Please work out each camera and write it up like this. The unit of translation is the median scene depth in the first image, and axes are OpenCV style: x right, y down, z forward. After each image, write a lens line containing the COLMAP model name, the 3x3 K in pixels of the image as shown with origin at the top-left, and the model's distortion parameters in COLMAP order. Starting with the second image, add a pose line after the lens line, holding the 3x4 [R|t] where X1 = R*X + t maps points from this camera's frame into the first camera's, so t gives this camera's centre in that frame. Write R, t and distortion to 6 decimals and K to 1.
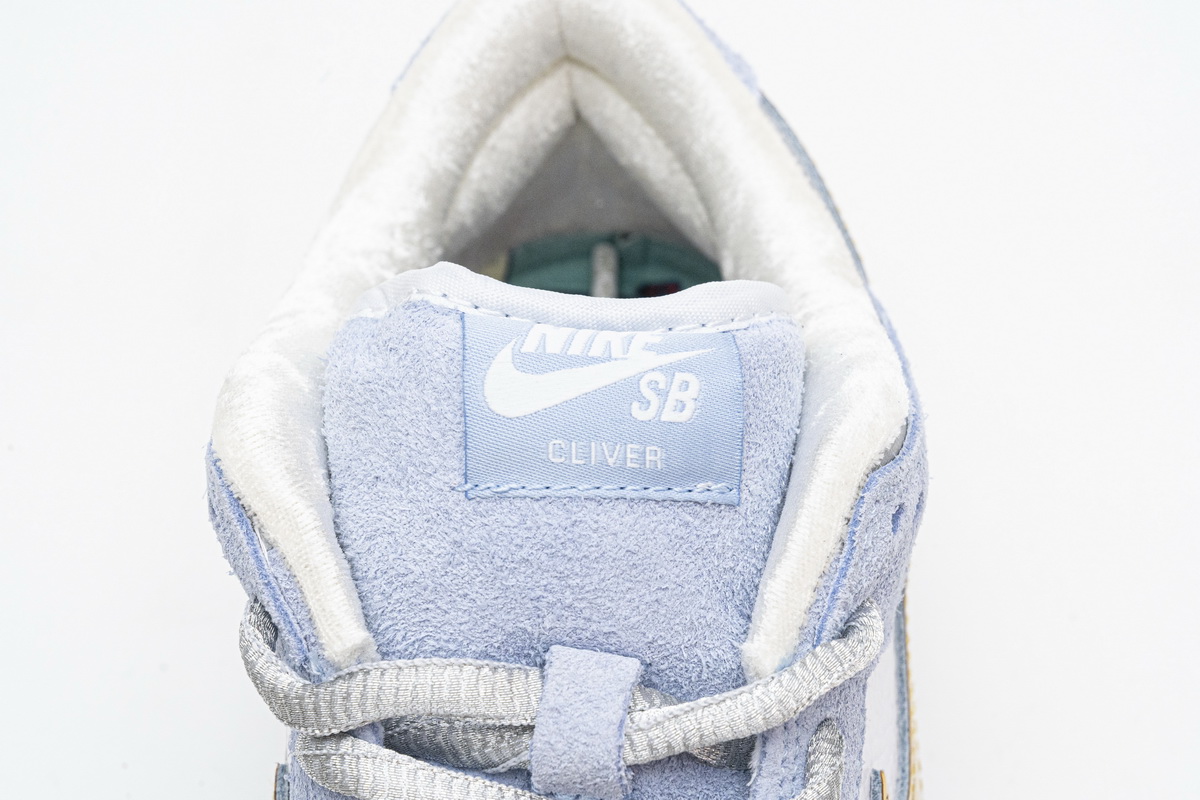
lens RADIAL K [[2434.0, 0, 606.0], [0, 2434.0, 396.4], [0, 0, 1]] dist [0.071418, 0.000000]
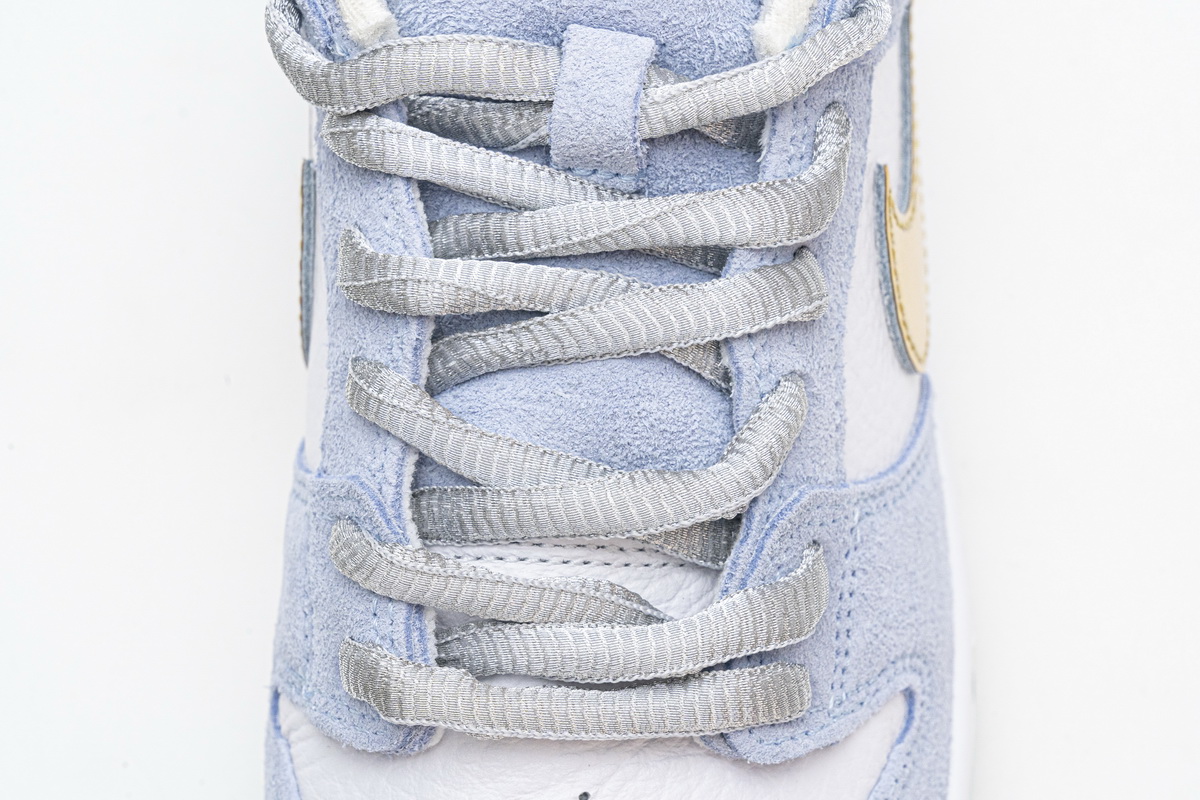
lens RADIAL K [[2434.0, 0, 598.3], [0, 2434.0, 404.6], [0, 0, 1]] dist [0.071418, 0.000000]
pose [[0.999998, -0.001725, 0.000370, -0.010521], [0.001643, 0.987194, 0.159518, 0.095995], [-0.000641, -0.159517, 0.987195, -0.043418]]
